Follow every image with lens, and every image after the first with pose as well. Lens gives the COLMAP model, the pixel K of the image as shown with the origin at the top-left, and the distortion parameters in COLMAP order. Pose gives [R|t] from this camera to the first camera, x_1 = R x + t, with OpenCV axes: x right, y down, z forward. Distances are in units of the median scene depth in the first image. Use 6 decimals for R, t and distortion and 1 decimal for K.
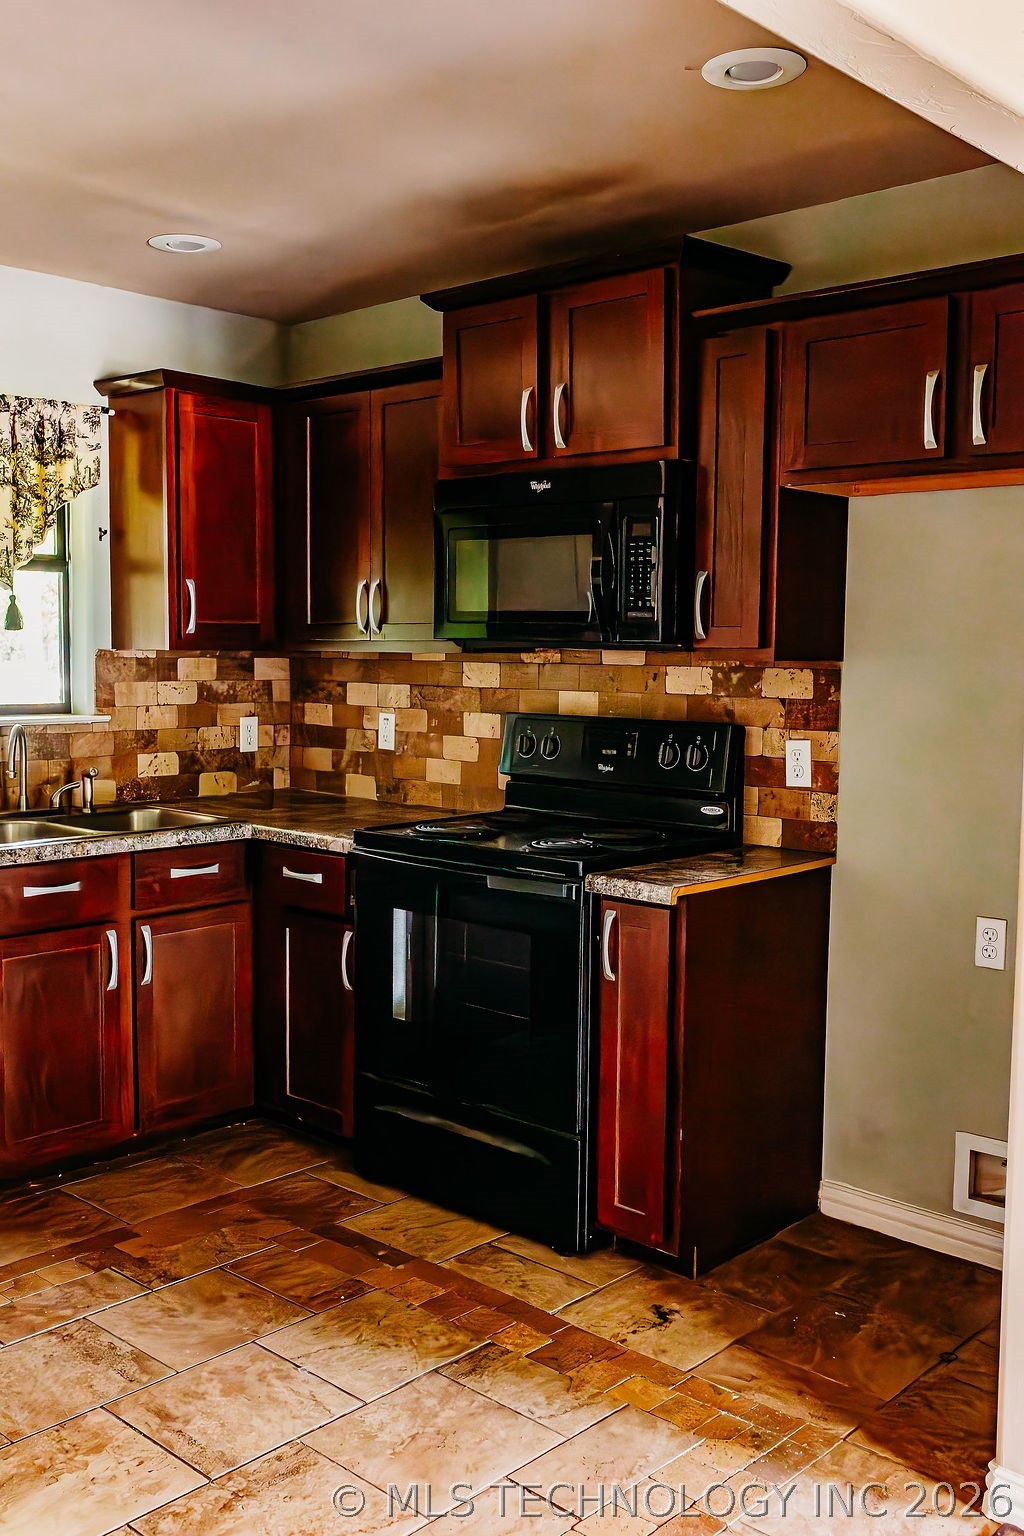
lens RADIAL K [[1457.9, 0, 504.2], [0, 1457.9, 764.7], [0, 0, 1]] dist [0.010742, -0.003092]
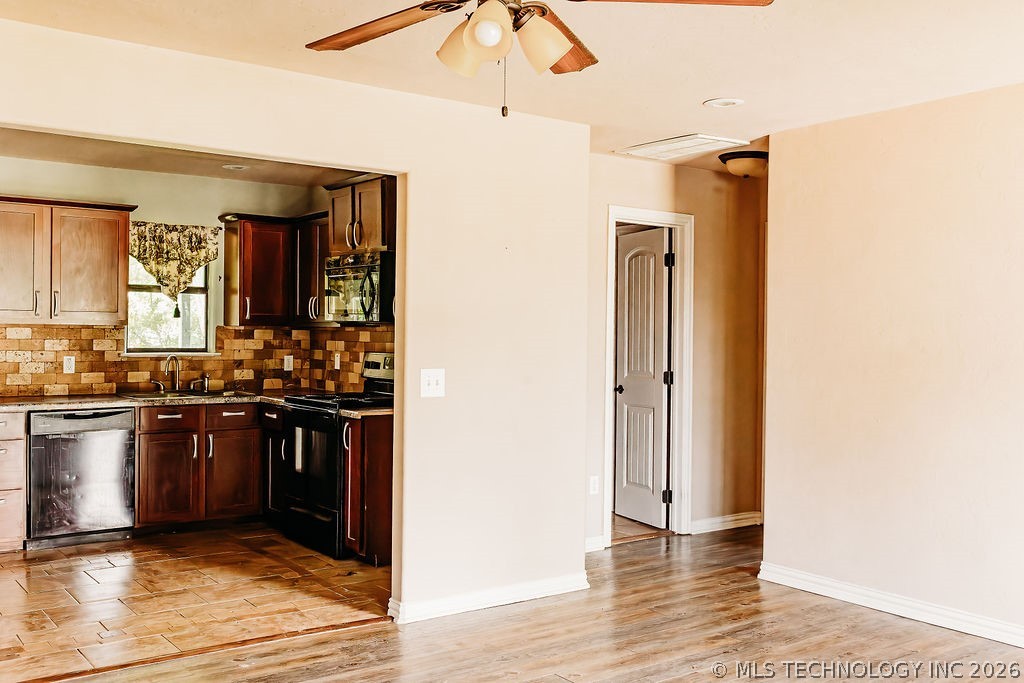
lens RADIAL K [[971.9, 0, 507.6], [0, 971.9, 340.1], [0, 0, 1]] dist [0.010742, -0.003092]
pose [[0.982005, 0.003513, -0.188824, 0.514773], [-0.017708, 0.997135, -0.073544, 0.056613], [0.188024, 0.075564, 0.979253, -0.502584]]
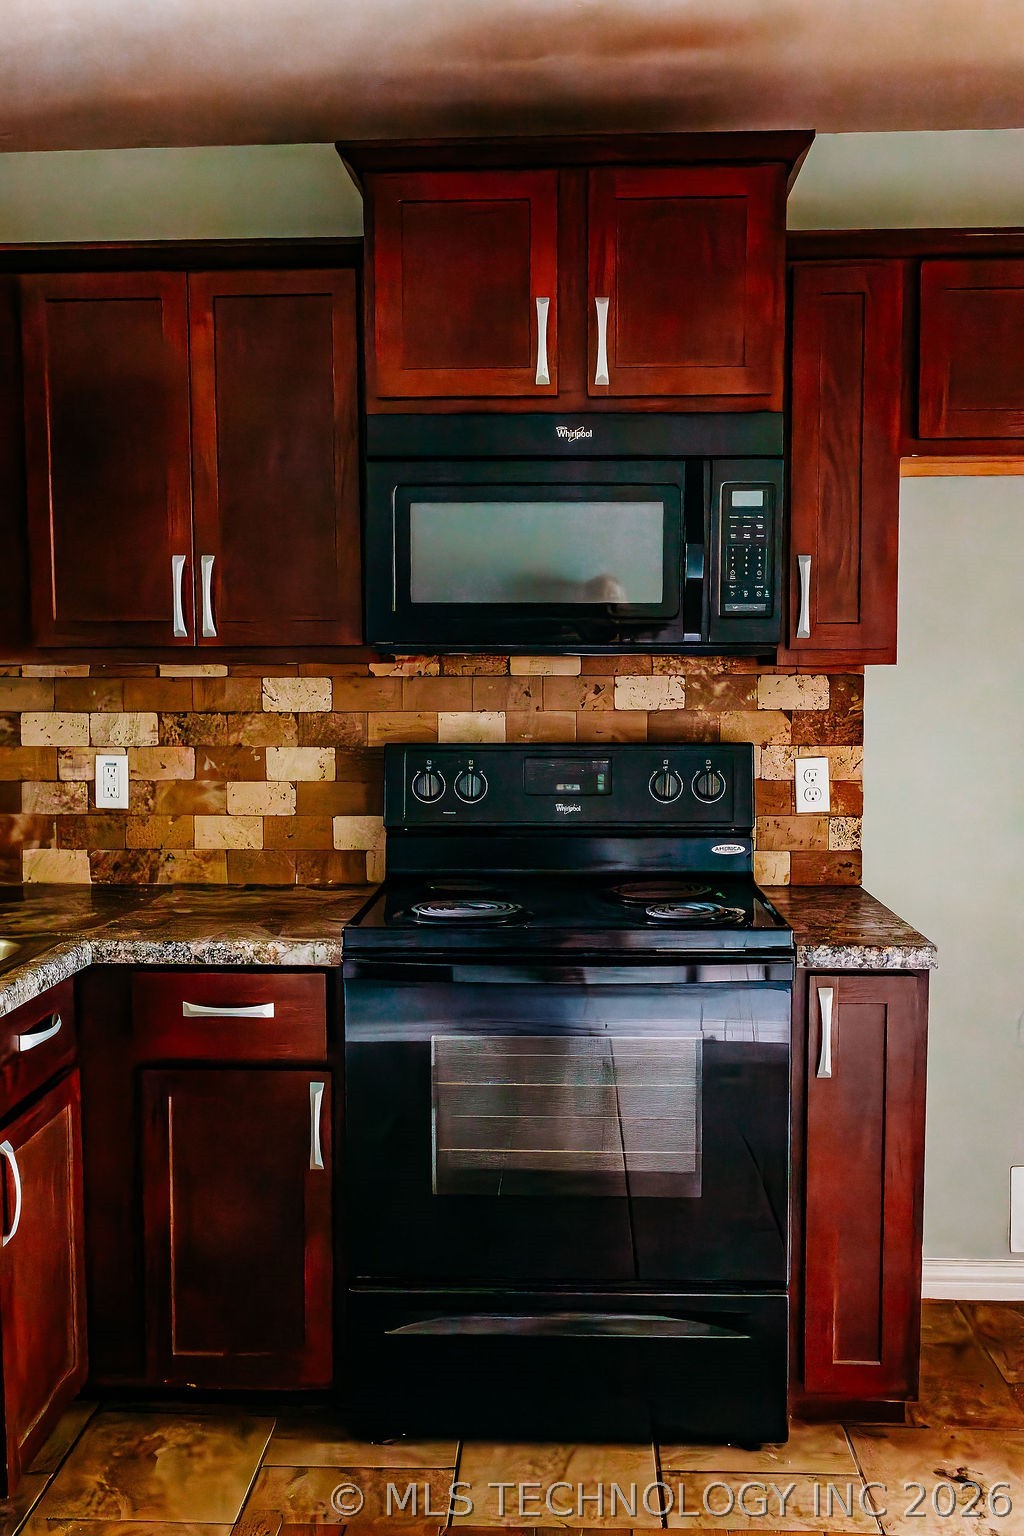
lens RADIAL K [[1453.0, 0, 511.4], [0, 1453.0, 781.8], [0, 0, 1]] dist [0.002812, -0.005389]
pose [[0.760709, -0.062375, 0.646090, -0.408157], [0.064516, 0.997709, 0.020359, -0.026643], [-0.645879, 0.026195, 0.762990, 0.387895]]
